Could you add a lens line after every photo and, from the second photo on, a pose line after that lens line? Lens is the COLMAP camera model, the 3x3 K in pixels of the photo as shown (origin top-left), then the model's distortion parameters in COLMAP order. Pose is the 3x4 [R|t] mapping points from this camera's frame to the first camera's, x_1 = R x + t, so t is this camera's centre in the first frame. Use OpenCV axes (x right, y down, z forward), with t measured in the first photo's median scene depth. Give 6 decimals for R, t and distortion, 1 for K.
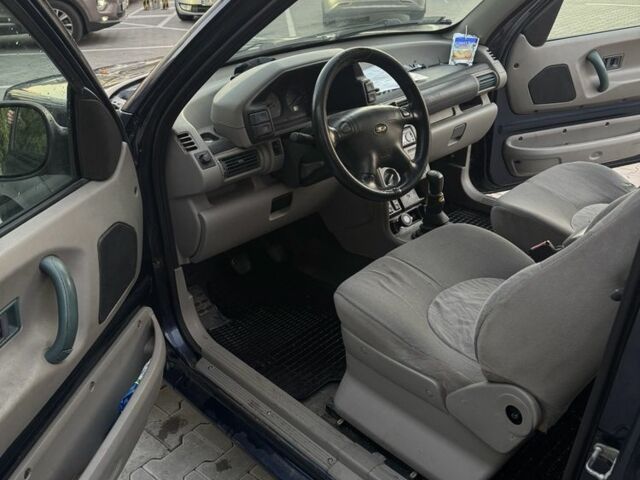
lens RADIAL K [[588.7, 0, 316.9], [0, 588.7, 237.4], [0, 0, 1]] dist [0.053590, 0.000000]
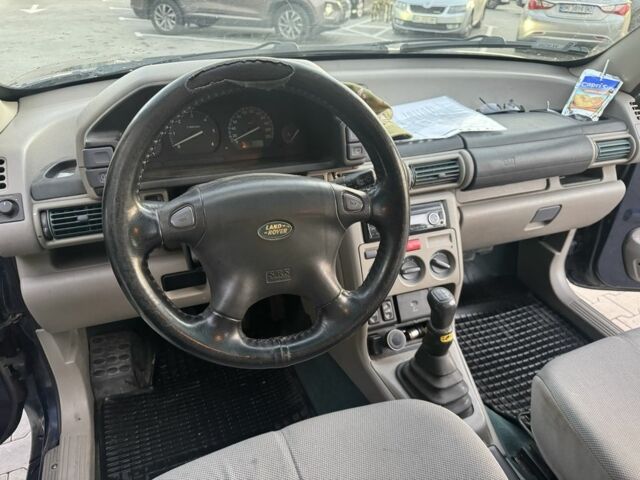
lens RADIAL K [[451.5, 0, 325.1], [0, 451.5, 242.7], [0, 0, 1]] dist [0.006243, -0.002426]
pose [[0.917704, 0.259063, -0.301174, 0.168094], [-0.235203, 0.965281, 0.113630, -0.144291], [0.320155, -0.033442, 0.946775, 0.419503]]
